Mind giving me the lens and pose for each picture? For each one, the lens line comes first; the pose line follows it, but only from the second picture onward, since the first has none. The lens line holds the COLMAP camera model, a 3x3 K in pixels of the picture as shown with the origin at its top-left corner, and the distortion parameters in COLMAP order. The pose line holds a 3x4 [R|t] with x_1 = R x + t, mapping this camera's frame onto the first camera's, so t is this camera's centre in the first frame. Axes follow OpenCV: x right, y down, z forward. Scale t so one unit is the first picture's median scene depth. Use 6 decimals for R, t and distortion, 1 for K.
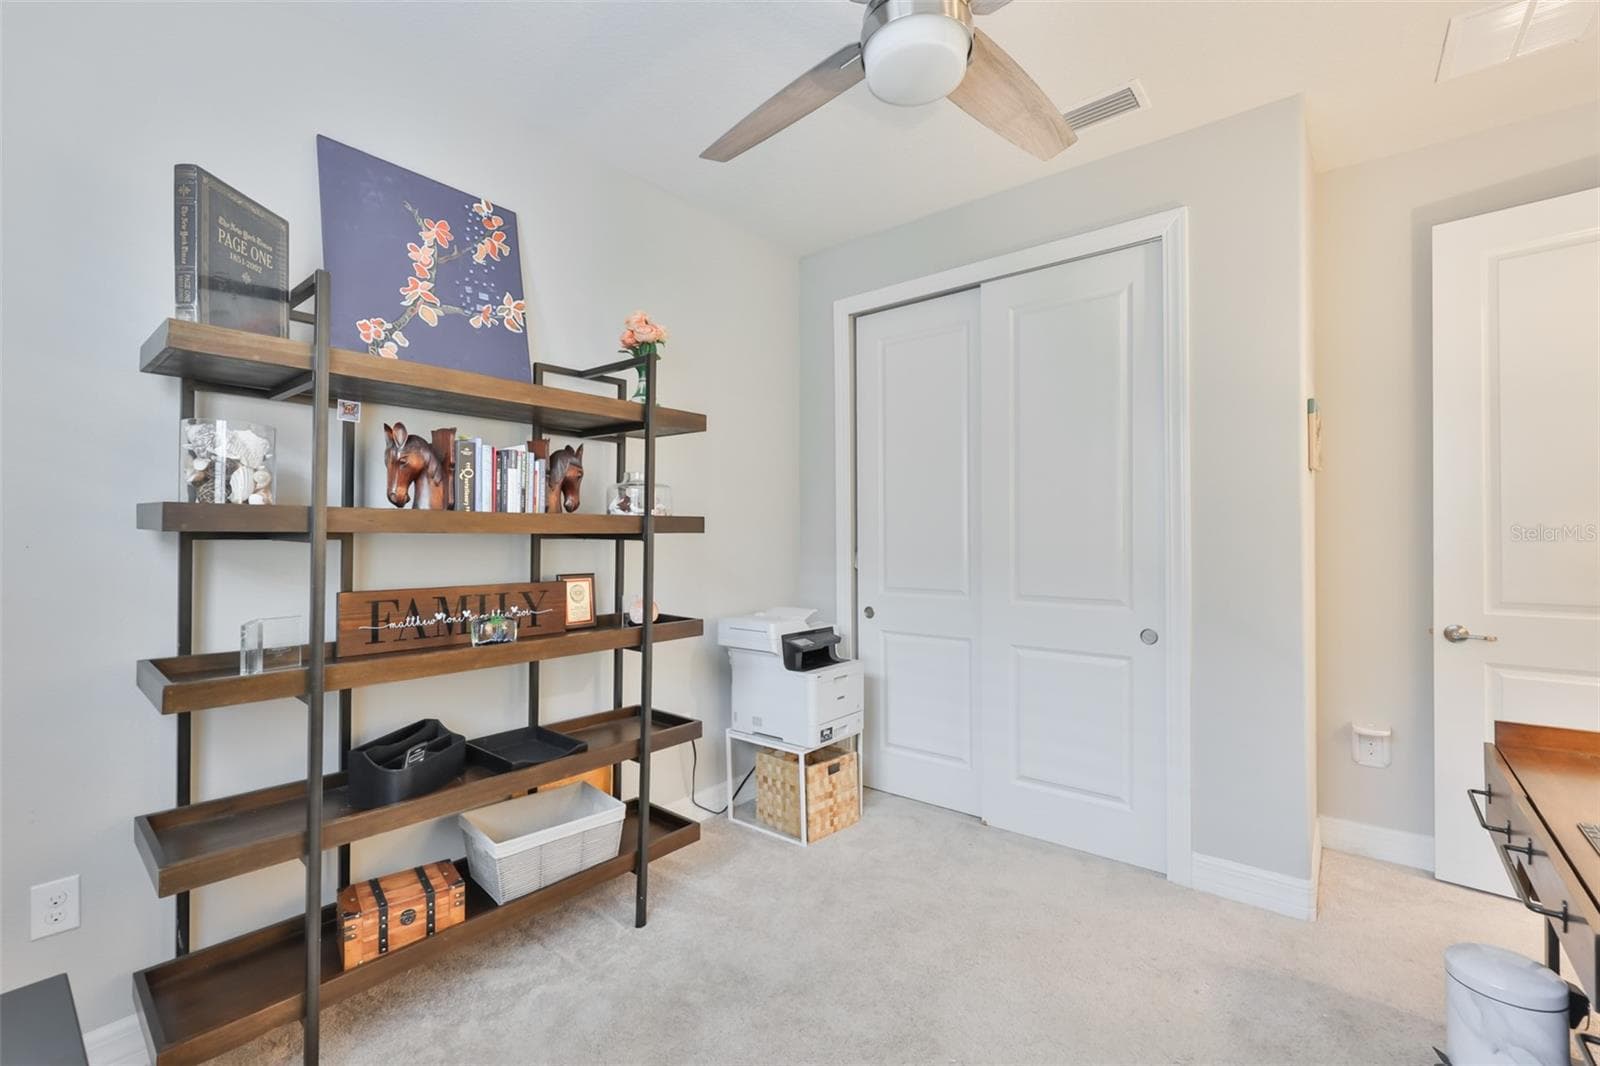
lens RADIAL K [[680.8, 0, 799.1], [0, 680.8, 532.5], [0, 0, 1]] dist [0.000649, -0.000360]
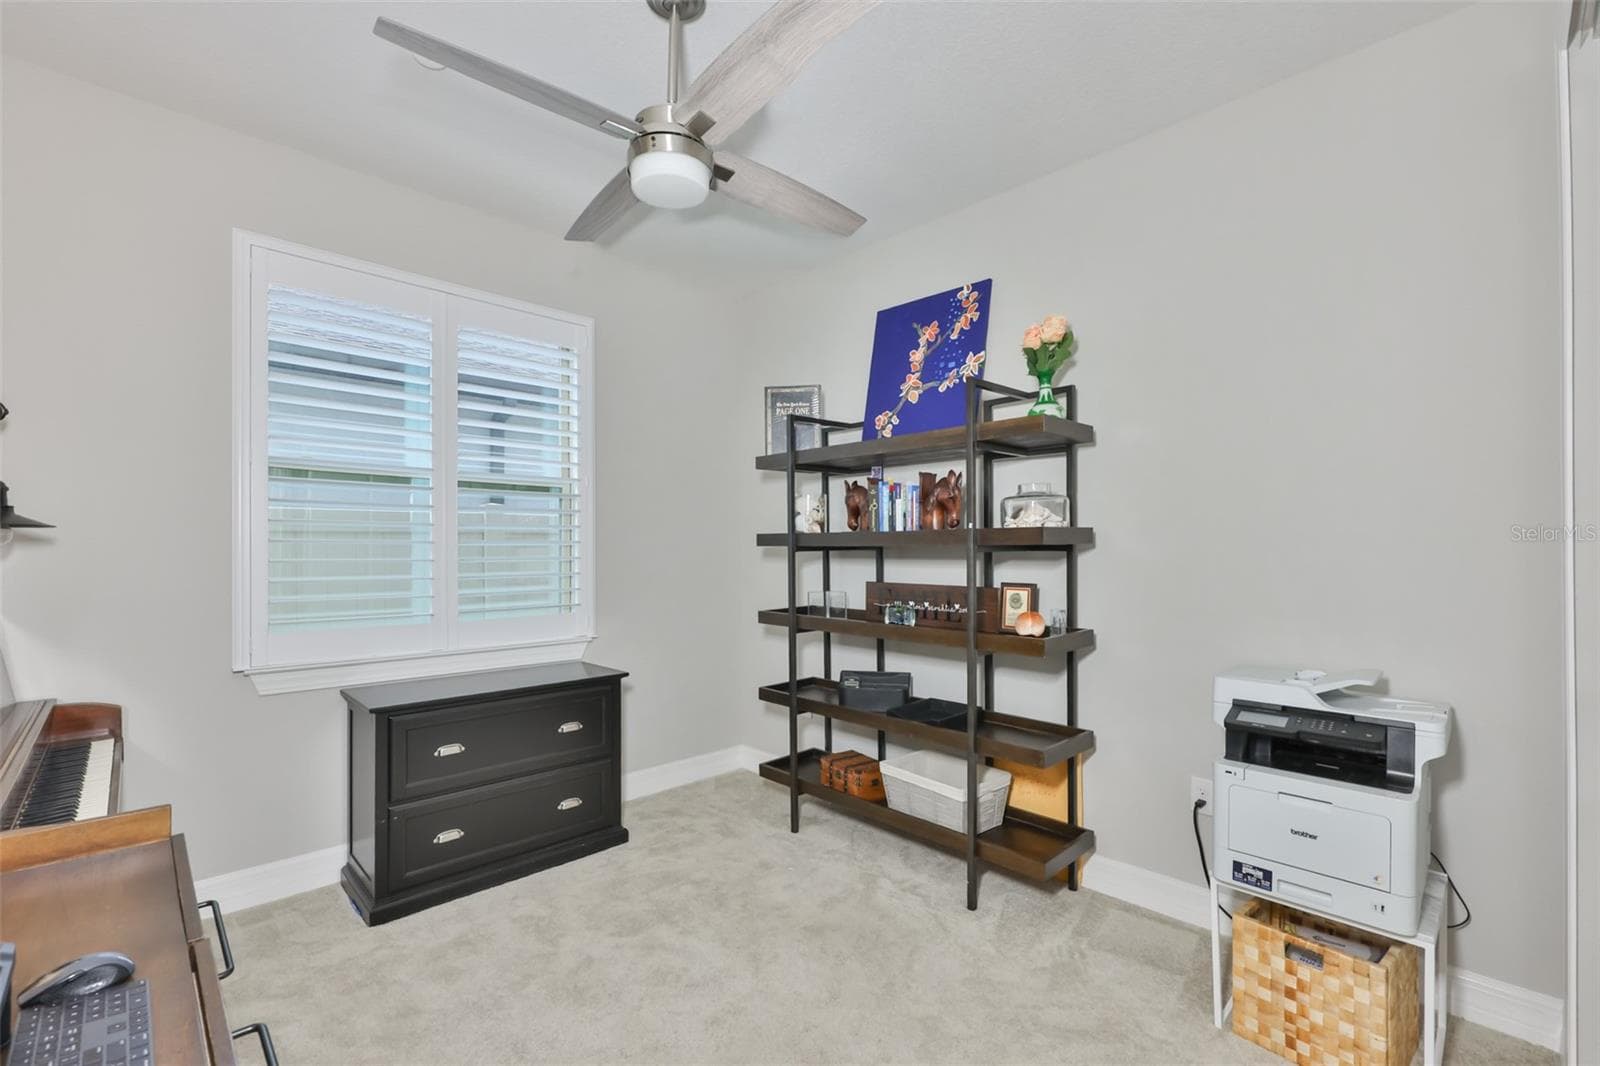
lens RADIAL K [[680.8, 0, 803.2], [0, 680.8, 545.6], [0, 0, 1]] dist [0.000649, -0.000360]
pose [[-0.092190, -0.005796, -0.995725, 0.900708], [0.007128, 0.999954, -0.006481, 0.006768], [0.995716, -0.007695, -0.092145, 0.873051]]
